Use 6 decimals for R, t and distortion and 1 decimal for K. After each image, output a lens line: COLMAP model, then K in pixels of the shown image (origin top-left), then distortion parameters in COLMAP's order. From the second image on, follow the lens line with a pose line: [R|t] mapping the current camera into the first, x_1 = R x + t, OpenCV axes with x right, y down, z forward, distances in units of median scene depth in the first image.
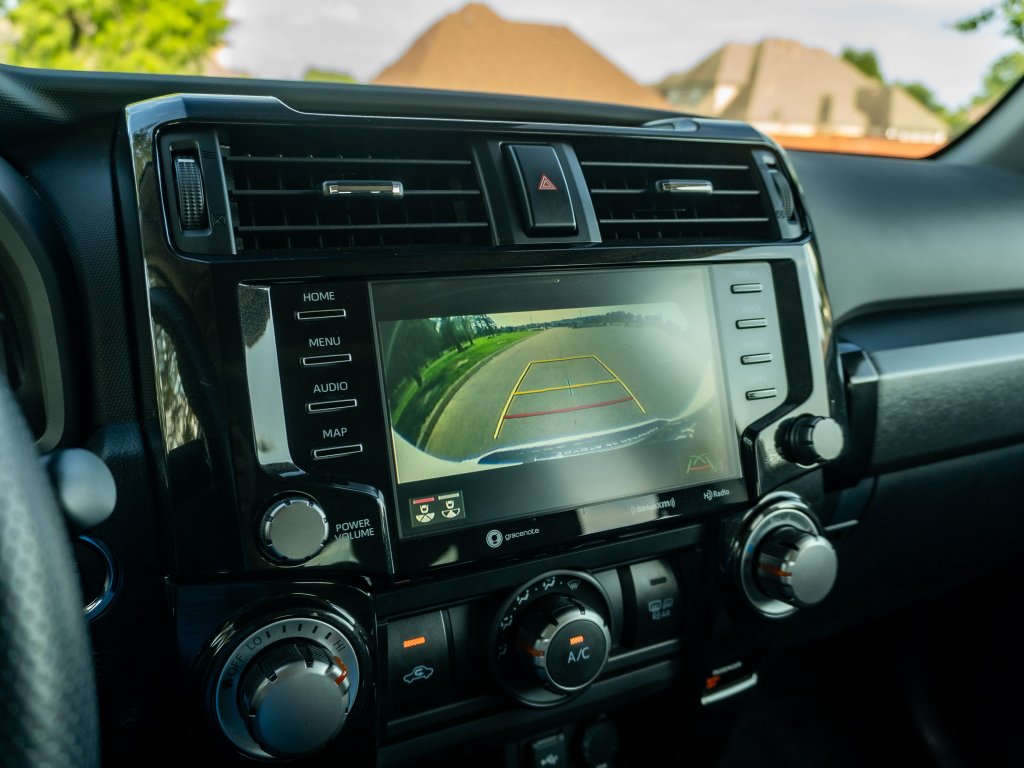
lens RADIAL K [[818.2, 0, 512.9], [0, 818.2, 371.9], [0, 0, 1]] dist [-0.052115, 0.018086]
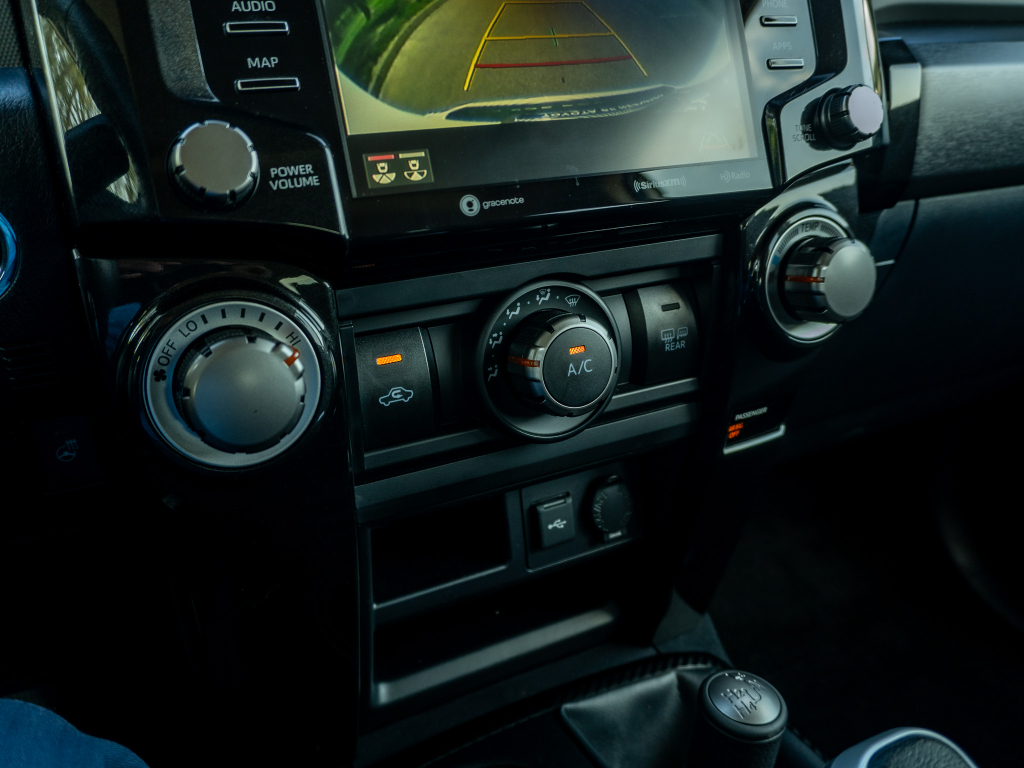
lens RADIAL K [[818.2, 0, 514.9], [0, 818.2, 393.5], [0, 0, 1]] dist [-0.052115, 0.018086]
pose [[0.998650, -0.049026, -0.017187, 0.025163], [0.050901, 0.989549, 0.134911, 0.254724], [0.010394, -0.135604, 0.990709, 0.133821]]
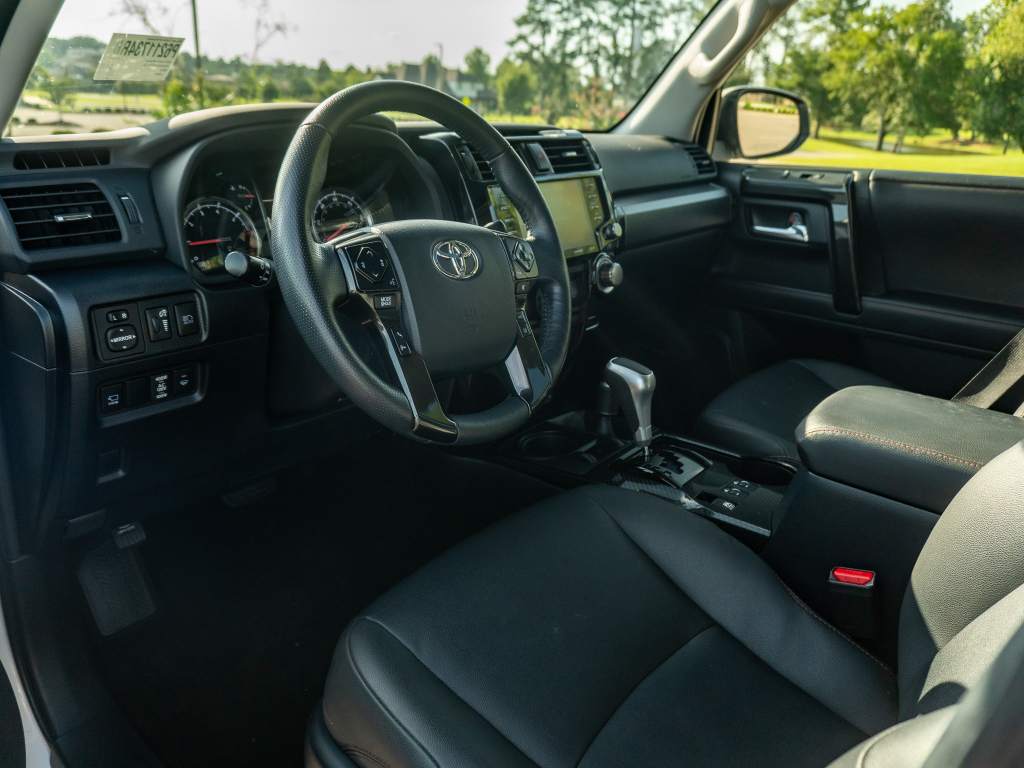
lens RADIAL K [[776.7, 0, 510.4], [0, 776.7, 386.9], [0, 0, 1]] dist [-0.003346, -0.002791]
pose [[0.918637, -0.162218, 0.360265, -1.304800], [0.138930, 0.986221, 0.089814, 0.386381], [-0.369871, -0.032455, 0.928516, -1.856285]]
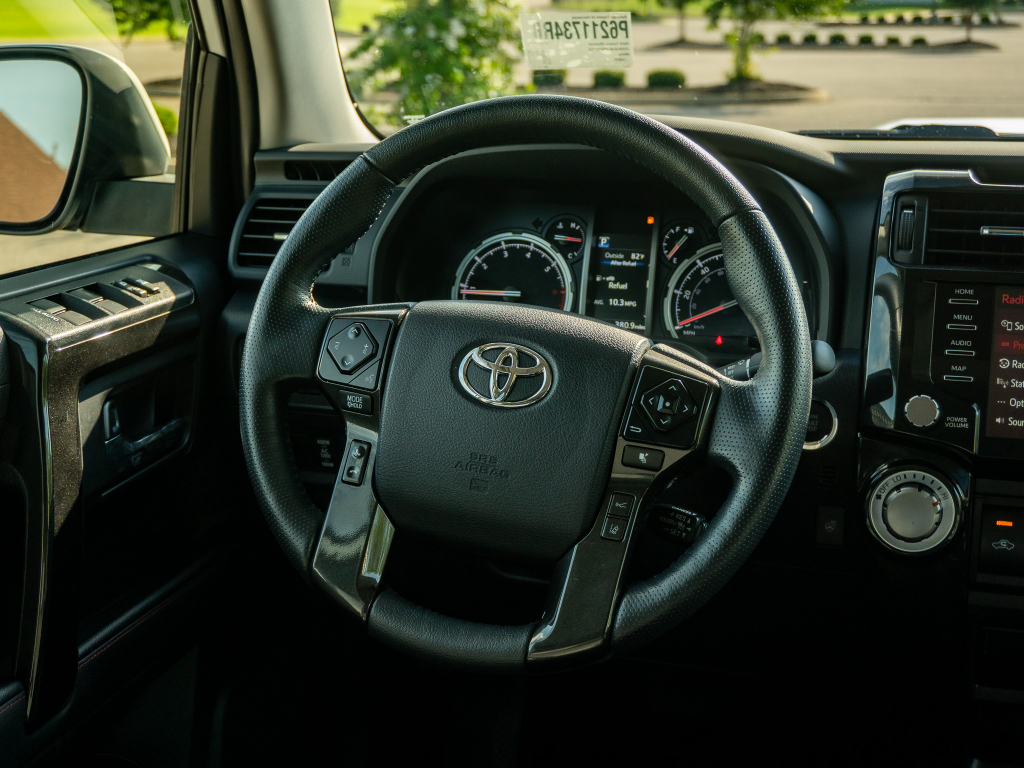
lens RADIAL K [[1519.1, 0, 509.9], [0, 1519.1, 386.9], [0, 0, 1]] dist [0.004247, 0.000000]
pose [[0.712814, 0.127231, -0.689716, 1.137118], [-0.164678, 0.986277, 0.011745, 0.196315], [0.681746, 0.105209, 0.723985, -1.701336]]
